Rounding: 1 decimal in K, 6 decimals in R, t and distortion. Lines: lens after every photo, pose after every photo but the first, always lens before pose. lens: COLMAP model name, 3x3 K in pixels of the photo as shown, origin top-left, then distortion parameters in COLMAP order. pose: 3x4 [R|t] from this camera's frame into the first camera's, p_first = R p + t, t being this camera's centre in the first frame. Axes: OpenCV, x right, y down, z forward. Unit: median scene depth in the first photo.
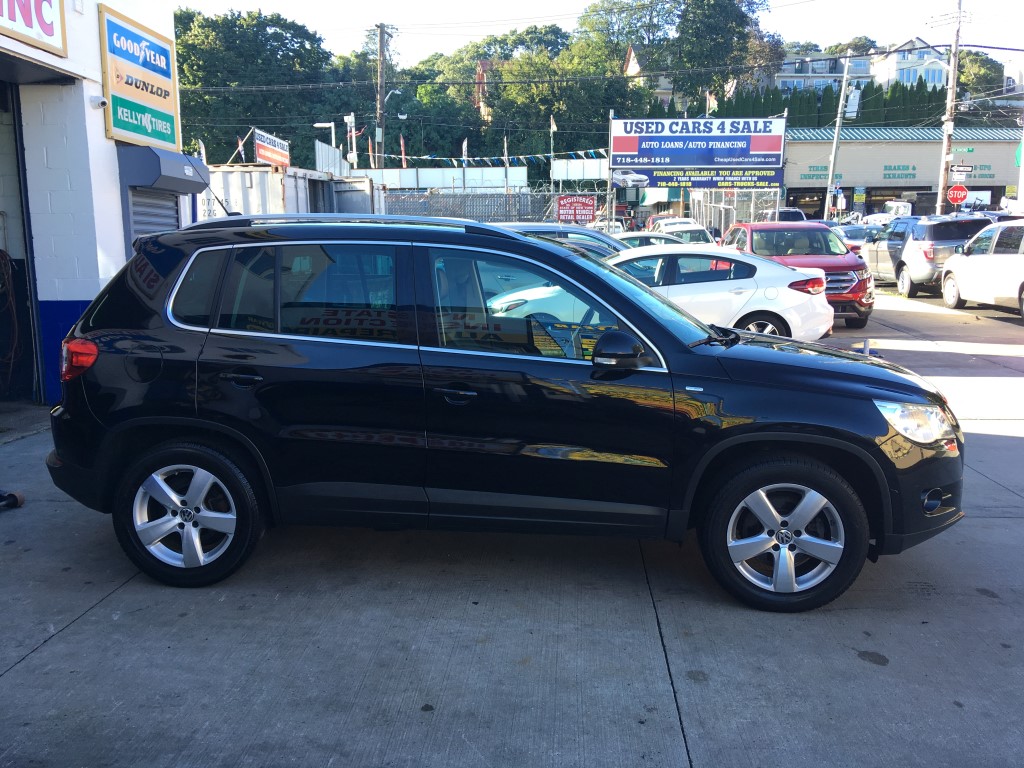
lens RADIAL K [[859.6, 0, 511.5], [0, 859.6, 381.6], [0, 0, 1]] dist [0.102795, -0.151665]
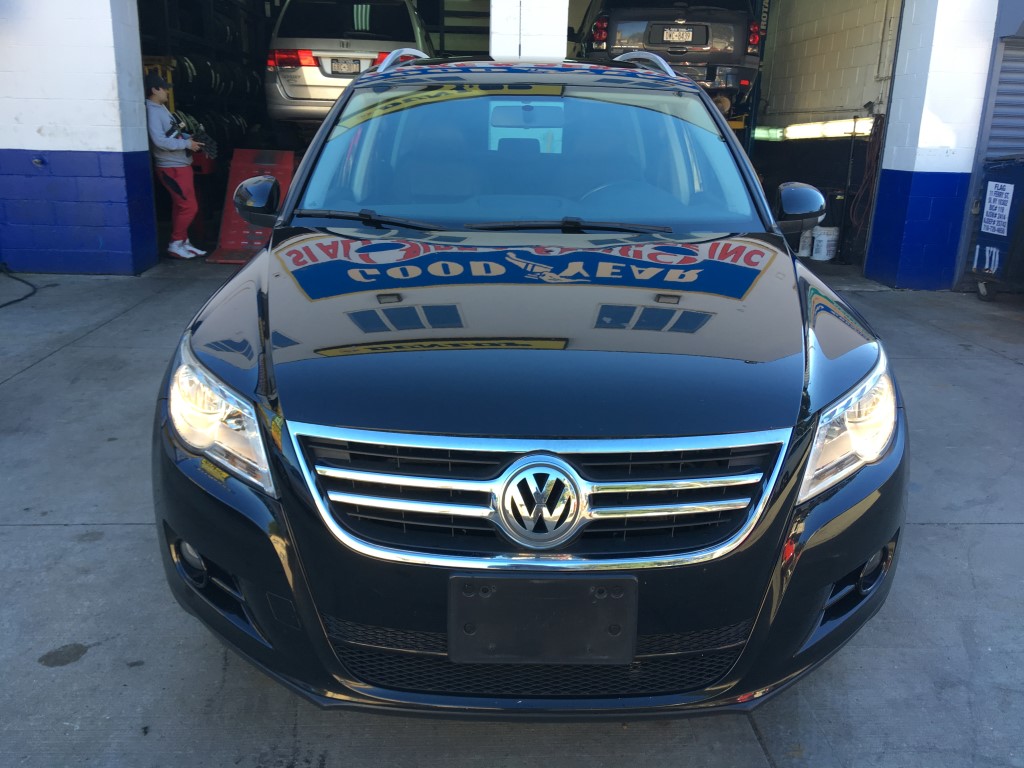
lens RADIAL K [[859.6, 0, 509.4], [0, 859.6, 385.1], [0, 0, 1]] dist [0.102795, -0.151665]
pose [[0.107761, 0.293447, -0.949882, 0.410059], [-0.170255, 0.946779, 0.273173, -0.057820], [0.979490, 0.132285, 0.151986, 0.467987]]
